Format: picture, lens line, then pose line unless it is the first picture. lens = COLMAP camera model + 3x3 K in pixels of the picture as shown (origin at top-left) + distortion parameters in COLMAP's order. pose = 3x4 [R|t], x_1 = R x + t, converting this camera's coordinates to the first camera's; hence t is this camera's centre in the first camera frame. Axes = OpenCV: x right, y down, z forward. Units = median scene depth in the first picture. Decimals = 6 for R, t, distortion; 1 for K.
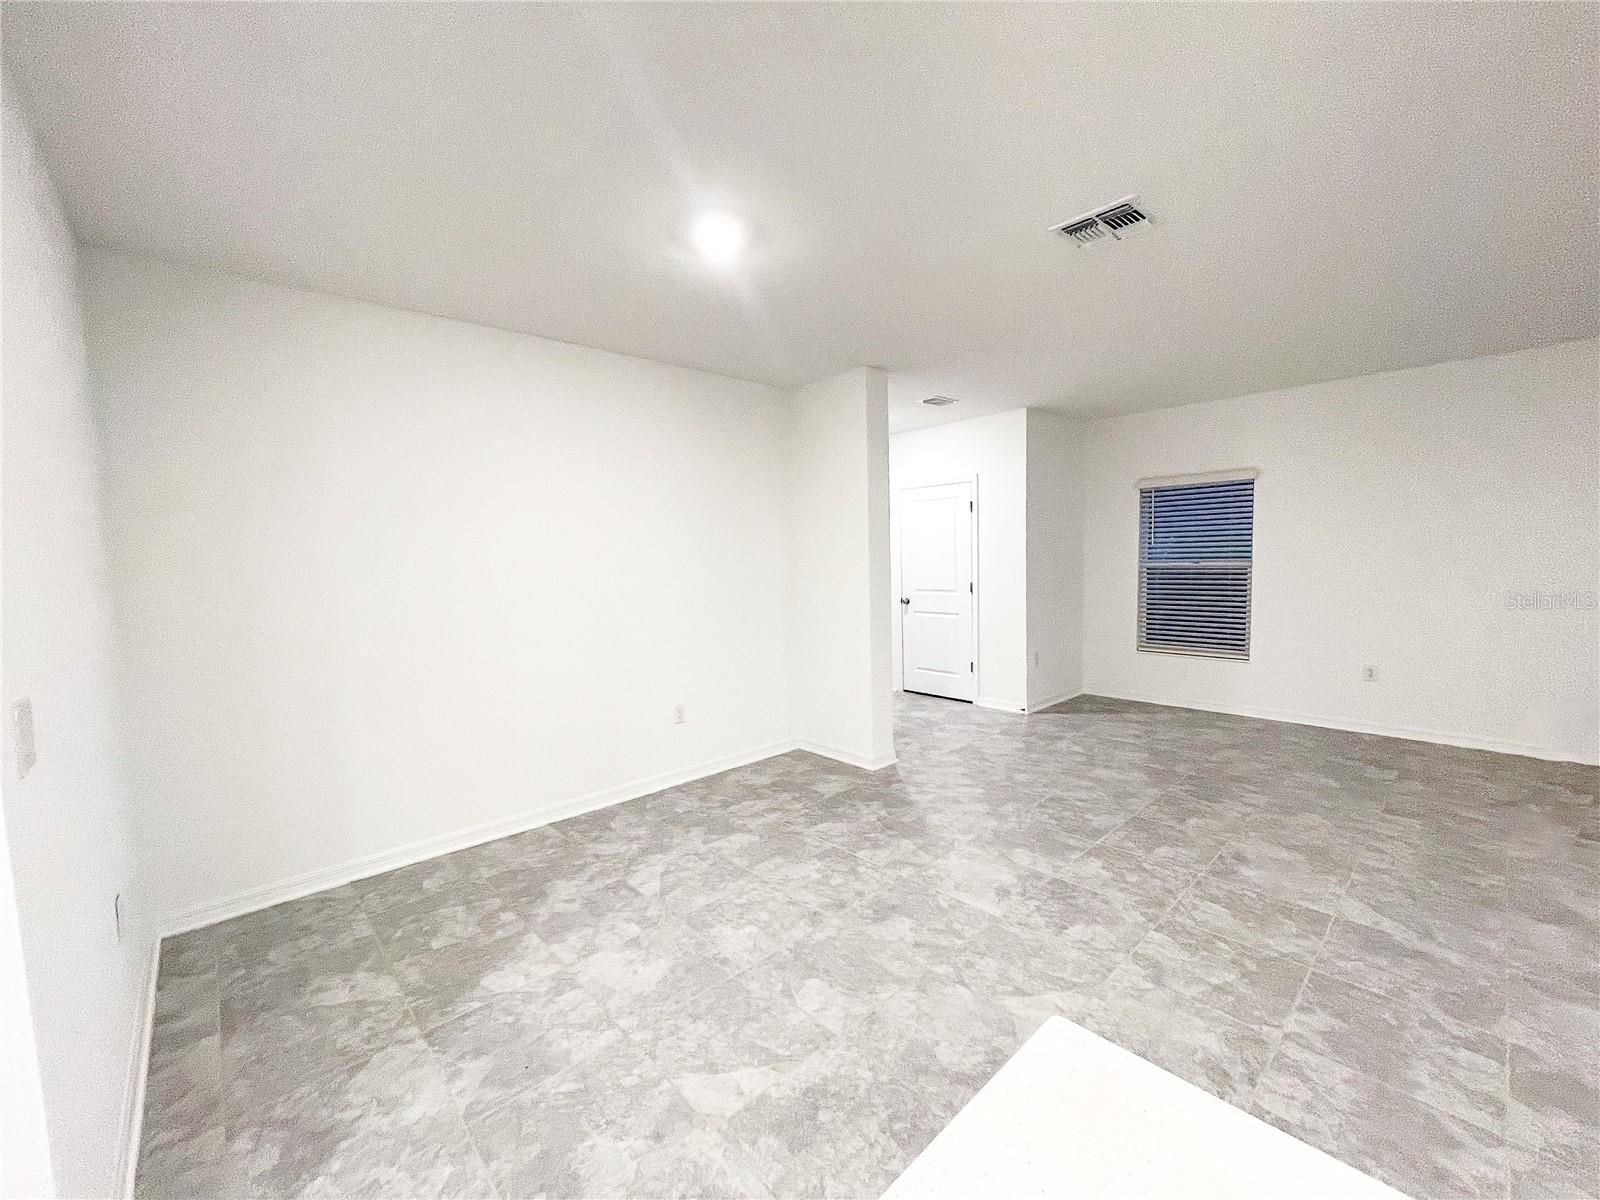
lens RADIAL K [[646.9, 0, 794.8], [0, 646.9, 599.8], [0, 0, 1]] dist [-0.004659, -0.000421]
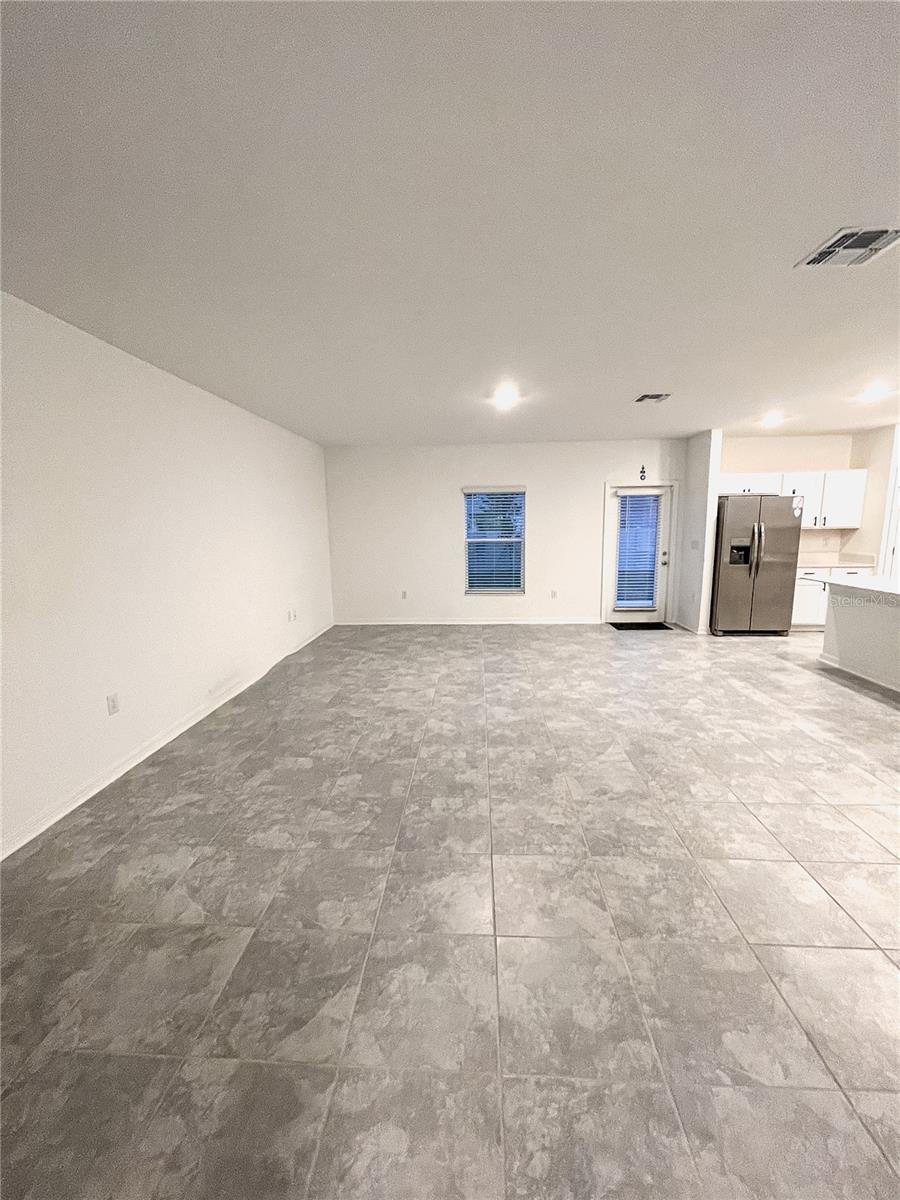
lens RADIAL K [[485.2, 0, 449.4], [0, 485.2, 599.7], [0, 0, 1]] dist [-0.004659, -0.000421]
pose [[-0.701356, -0.073554, 0.709006, 0.259337], [0.084224, 0.979143, 0.184894, -0.147772], [-0.707818, 0.189392, -0.680533, 1.710573]]
